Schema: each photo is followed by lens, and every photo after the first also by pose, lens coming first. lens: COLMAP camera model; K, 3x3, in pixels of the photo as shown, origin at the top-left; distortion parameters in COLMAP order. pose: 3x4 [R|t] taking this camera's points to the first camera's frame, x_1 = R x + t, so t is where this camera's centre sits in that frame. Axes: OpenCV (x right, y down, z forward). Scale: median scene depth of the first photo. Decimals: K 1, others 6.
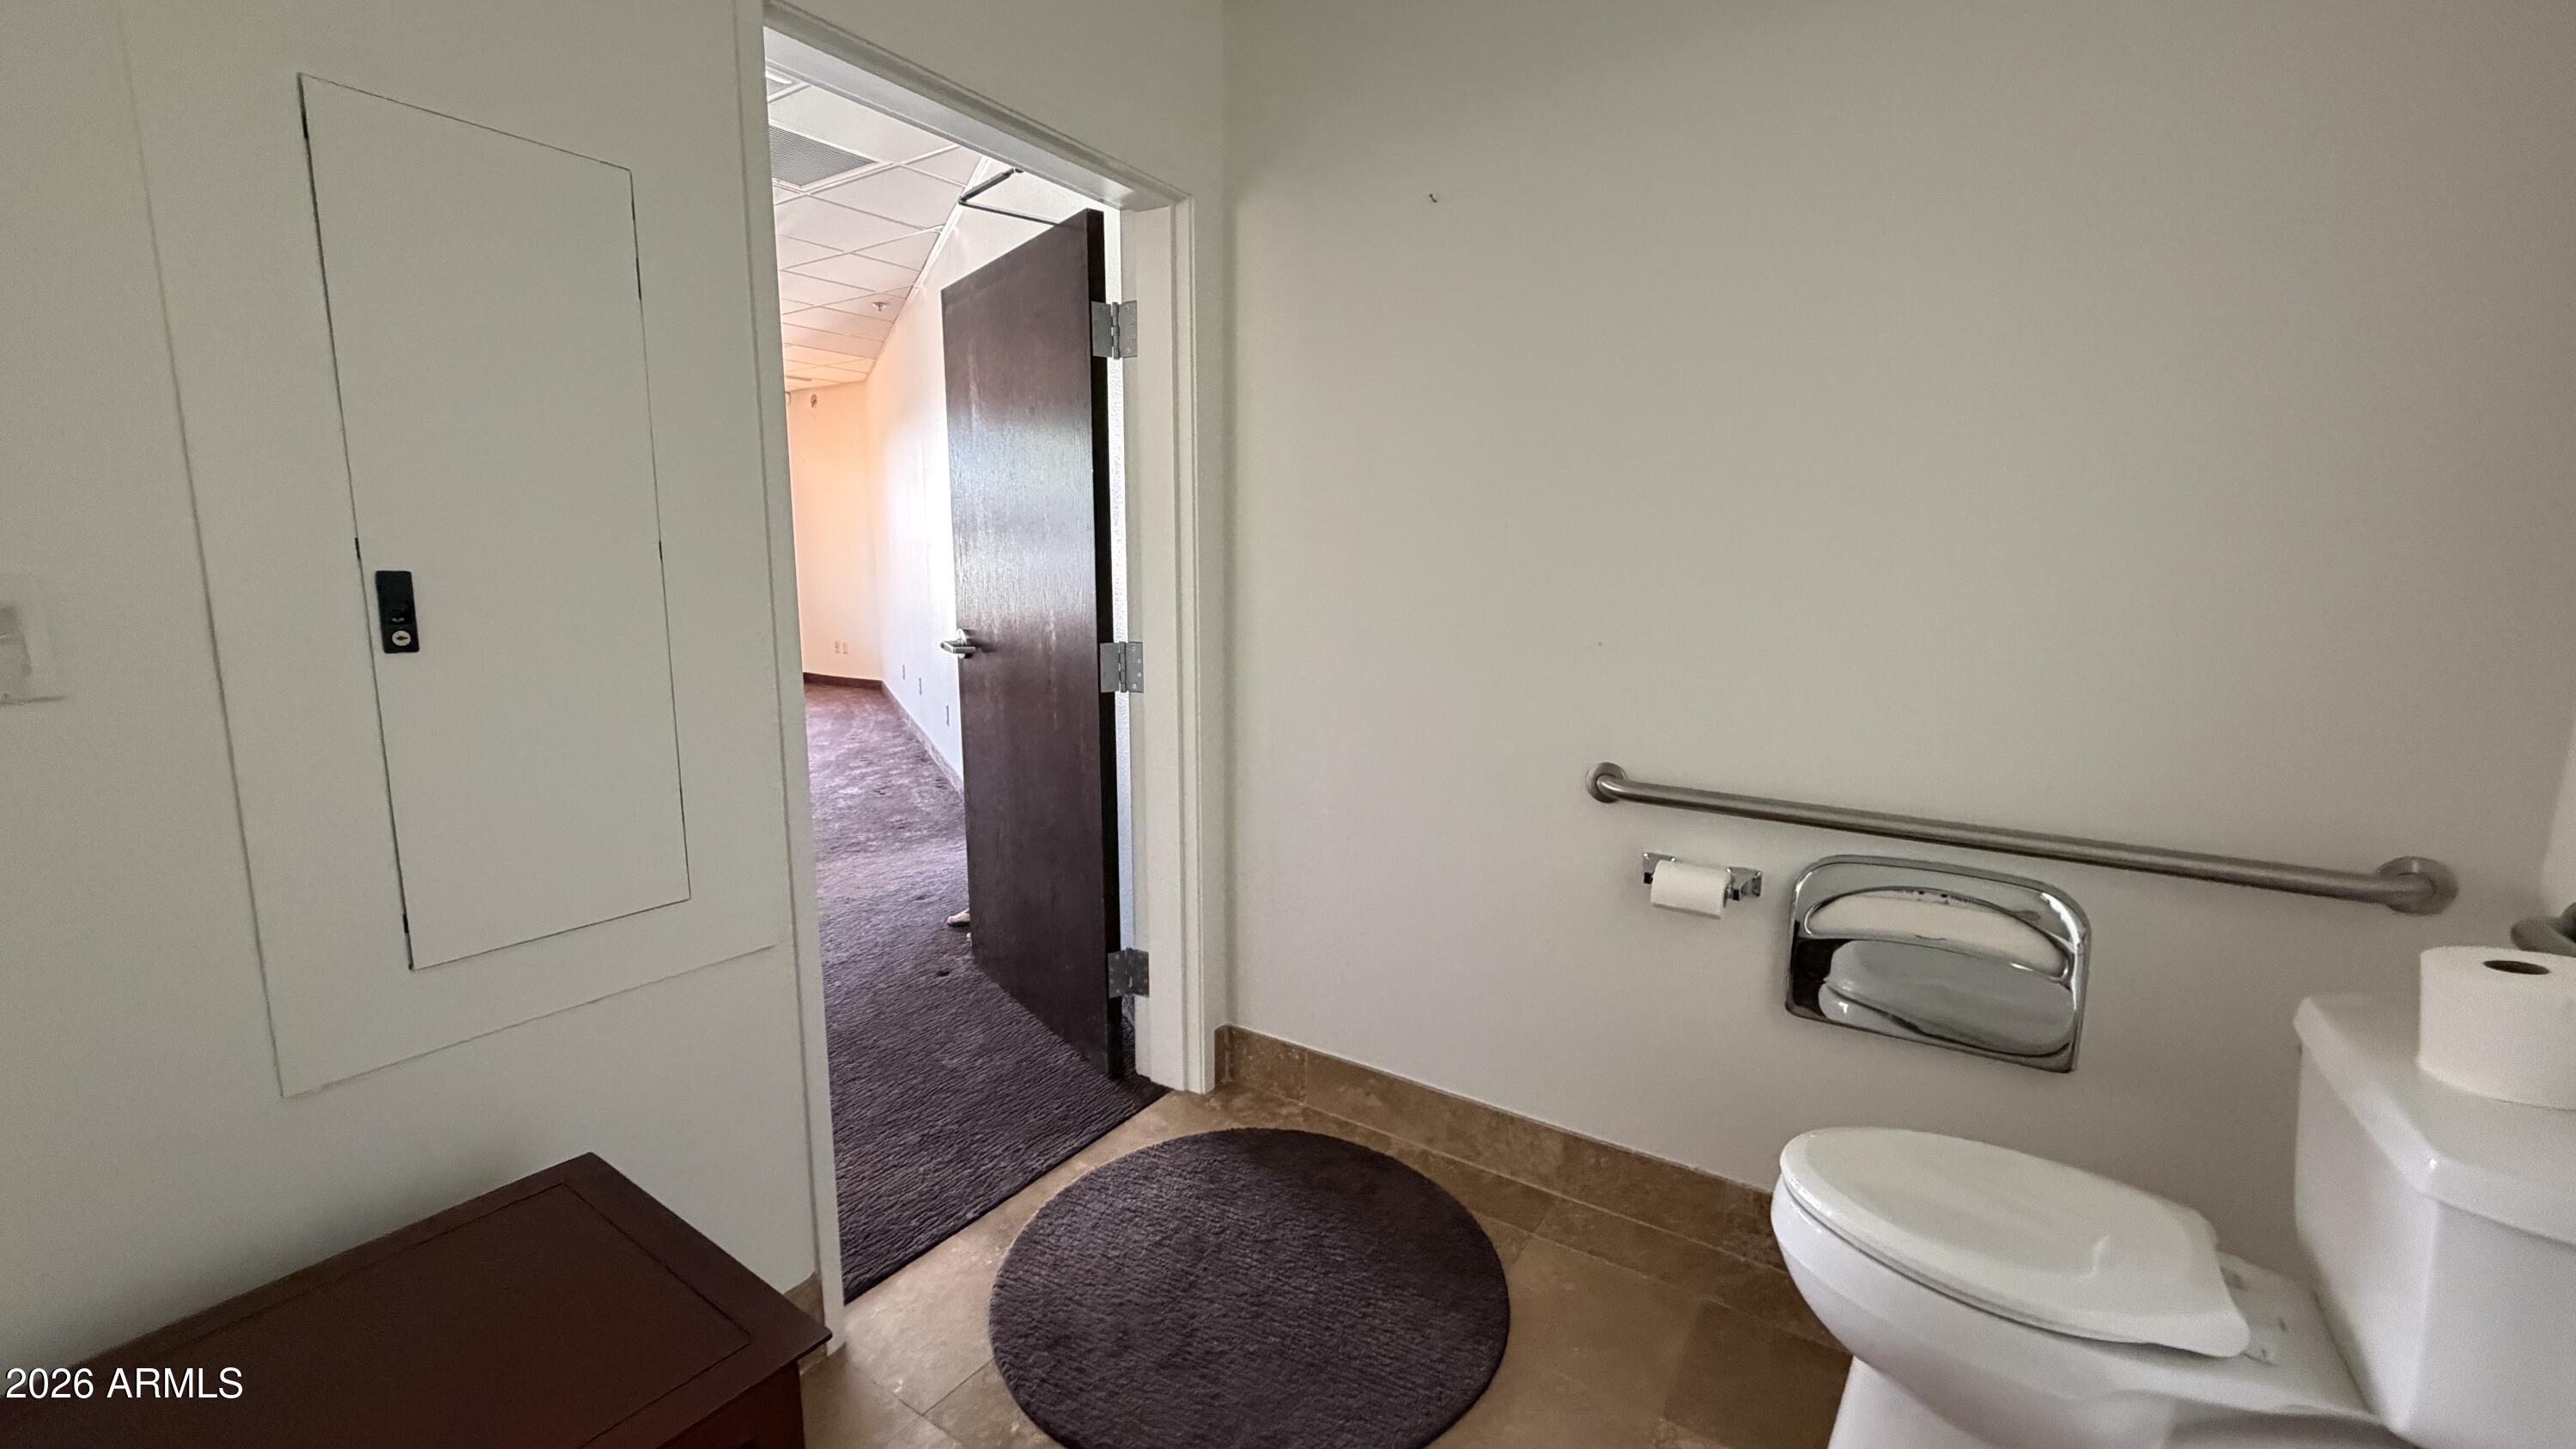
lens RADIAL K [[1040.4, 0, 1283.9], [0, 1040.4, 713.0], [0, 0, 1]] dist [-0.000222, 0.000497]
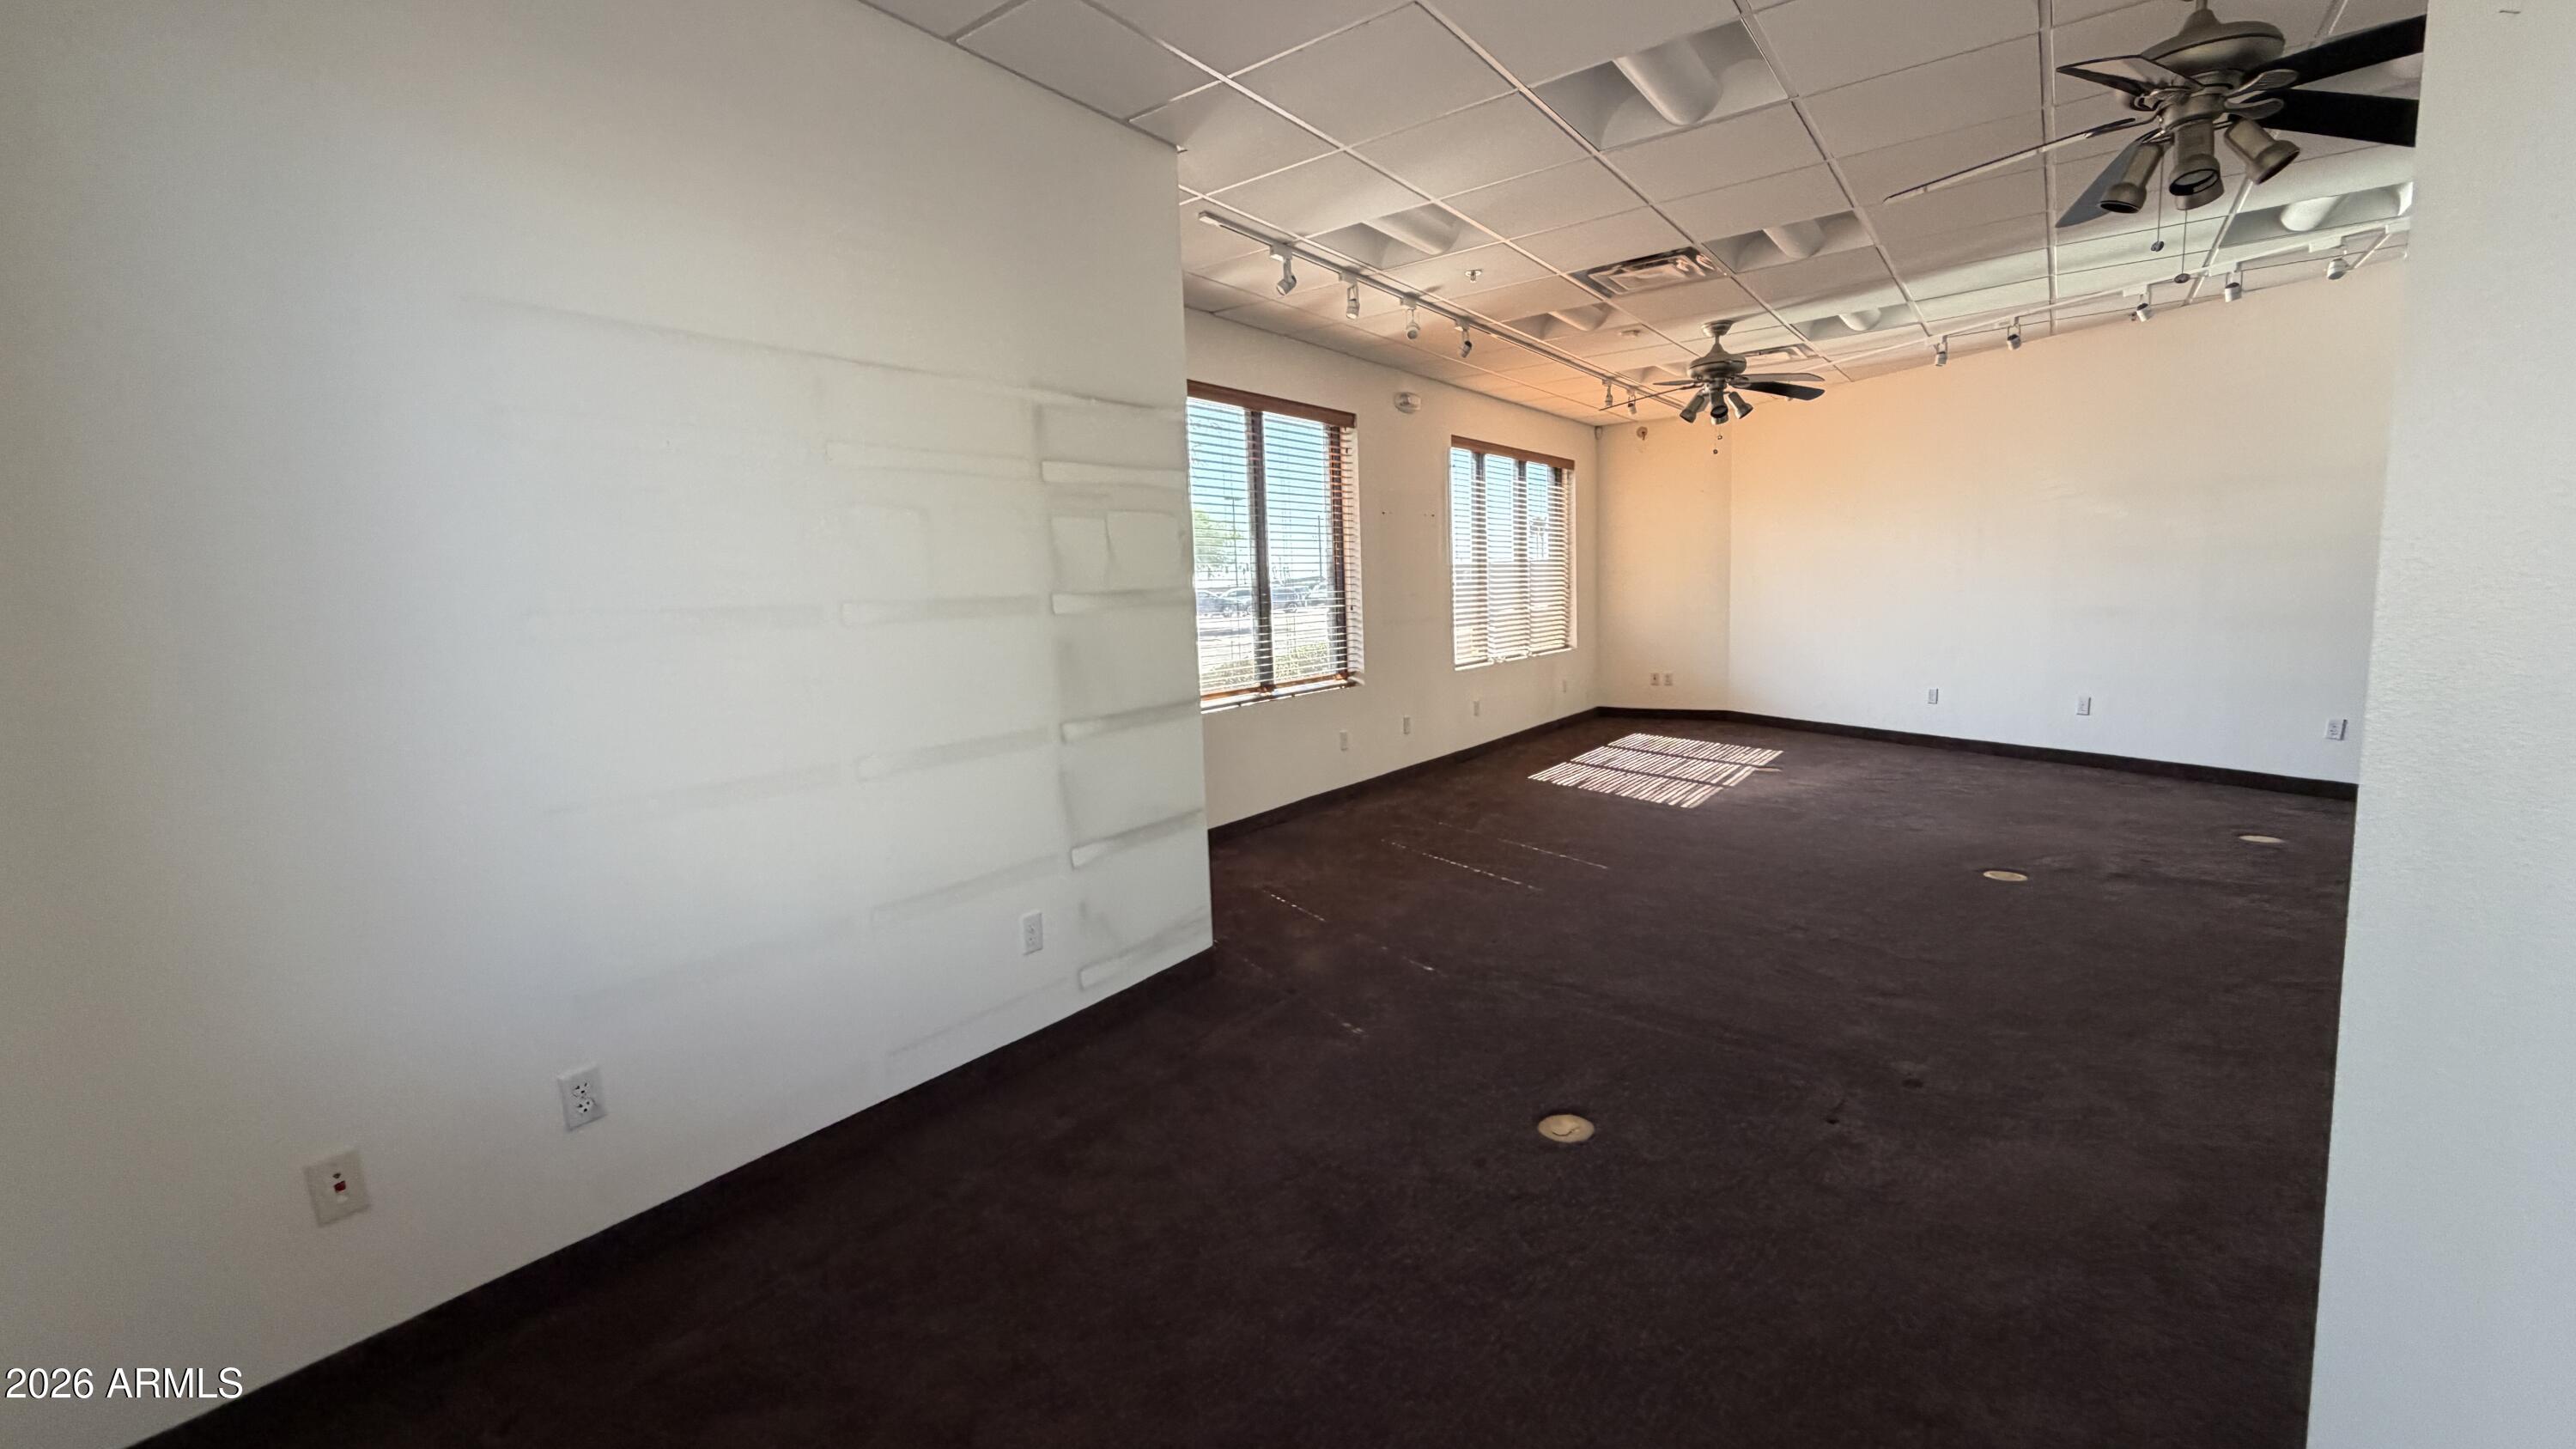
lens RADIAL K [[1040.4, 0, 1292.9], [0, 1040.4, 722.5], [0, 0, 1]] dist [-0.000222, 0.000497]
pose [[0.998123, -0.034802, -0.050395, -0.770641], [0.033446, 0.999062, -0.027511, -0.006338], [0.051305, 0.025773, 0.998350, -0.006165]]
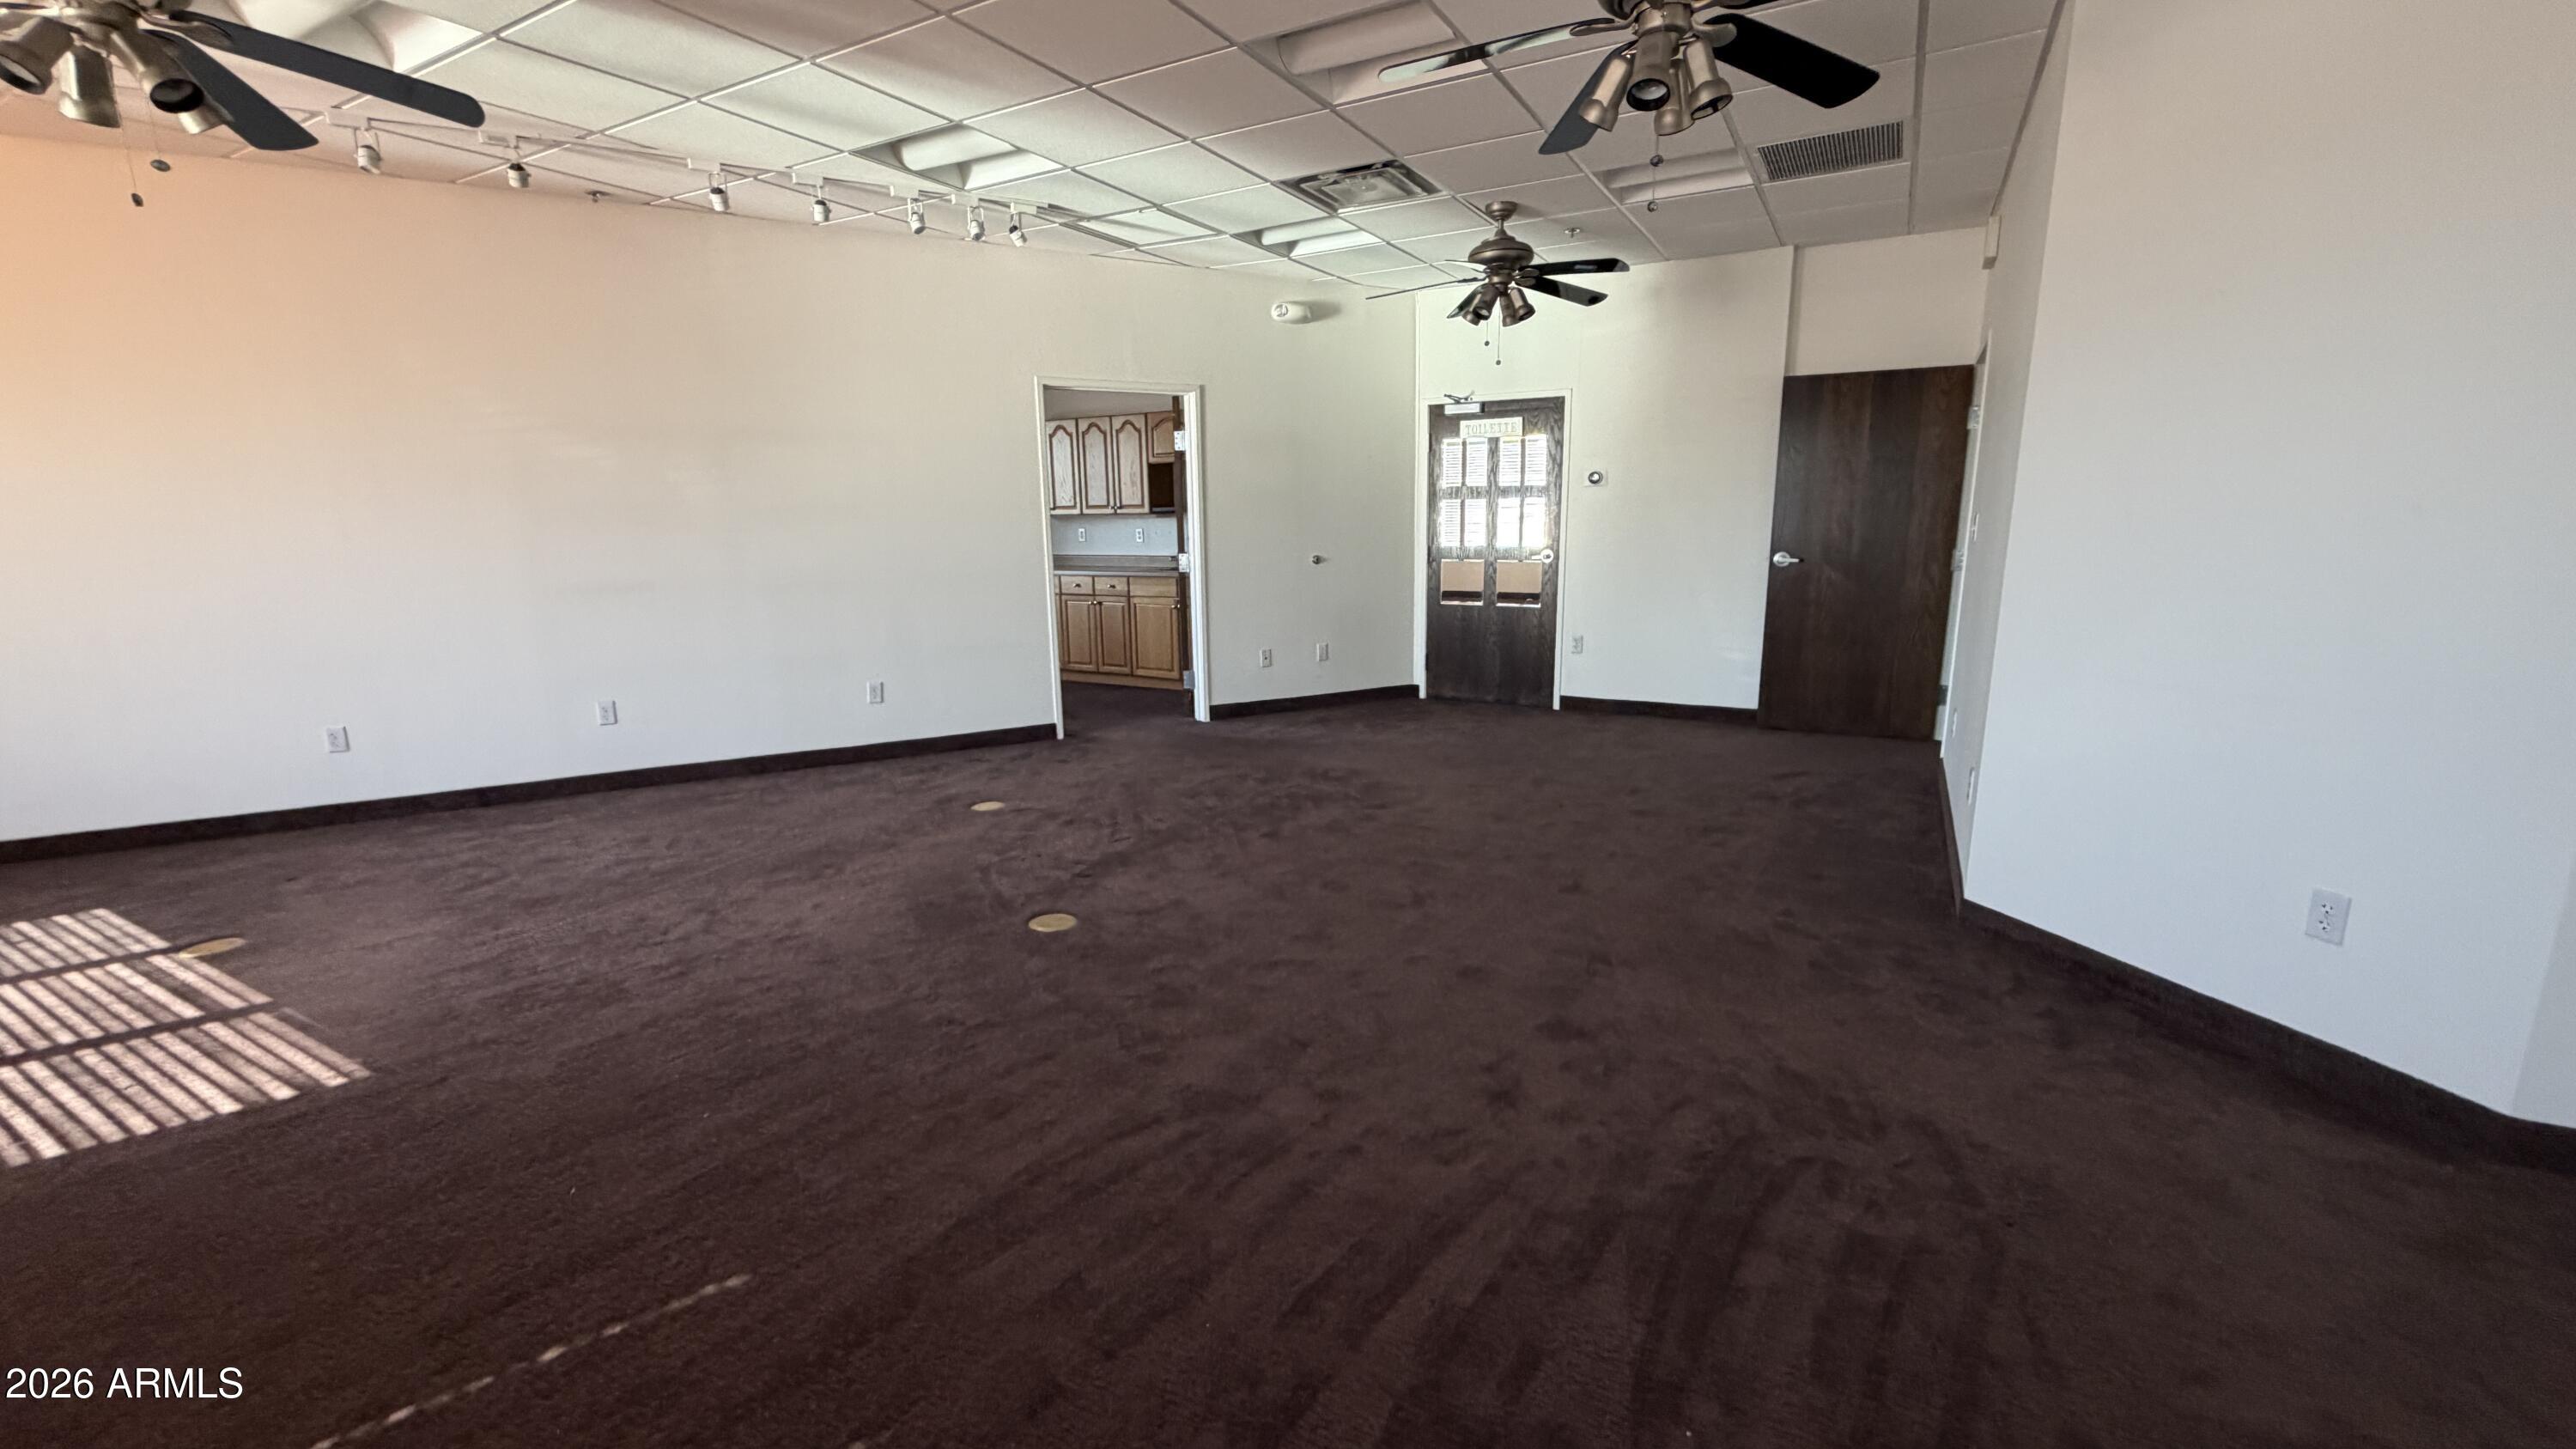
lens RADIAL K [[1040.4, 0, 1279.7], [0, 1040.4, 719.1], [0, 0, 1]] dist [-0.000222, 0.000497]
pose [[-0.062957, -0.193322, 0.979113, -0.821015], [0.166460, 0.965283, 0.201294, -0.067828], [-0.984036, 0.175656, -0.028591, 0.407792]]
